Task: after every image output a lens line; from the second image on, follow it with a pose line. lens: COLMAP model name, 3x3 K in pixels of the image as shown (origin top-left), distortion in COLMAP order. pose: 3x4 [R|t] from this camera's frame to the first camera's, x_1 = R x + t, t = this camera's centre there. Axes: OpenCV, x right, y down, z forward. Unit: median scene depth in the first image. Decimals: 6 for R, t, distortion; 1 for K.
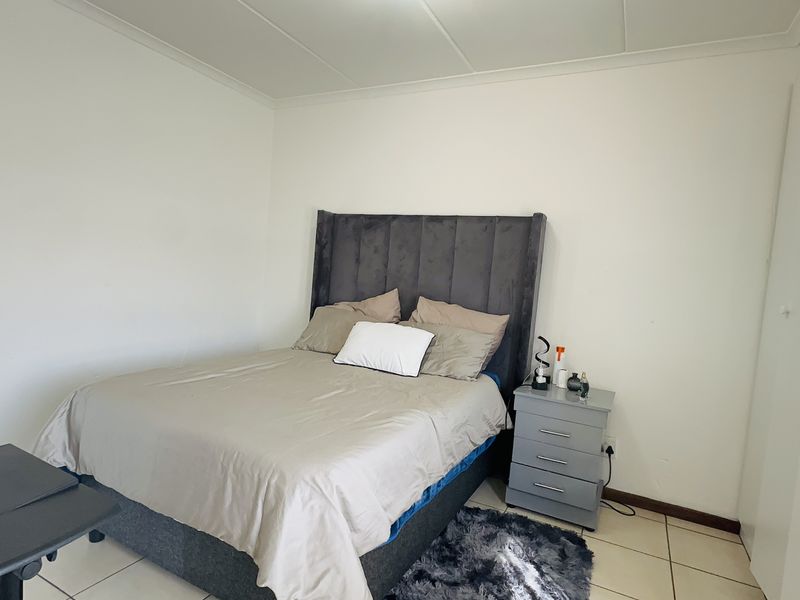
lens RADIAL K [[468.5, 0, 403.0], [0, 468.5, 299.9], [0, 0, 1]] dist [0.001559, 0.003068]
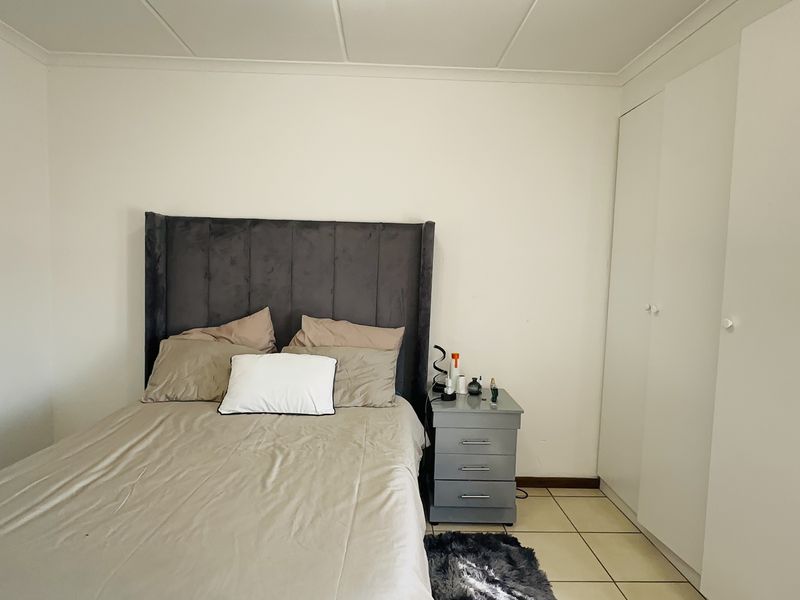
lens RADIAL K [[468.5, 0, 399.3], [0, 468.5, 298.5], [0, 0, 1]] dist [0.001559, 0.003068]
pose [[0.875403, -0.085728, 0.475731, -0.232268], [0.067922, 0.996199, 0.054532, -0.078387], [-0.478598, -0.015425, 0.877899, 0.160677]]
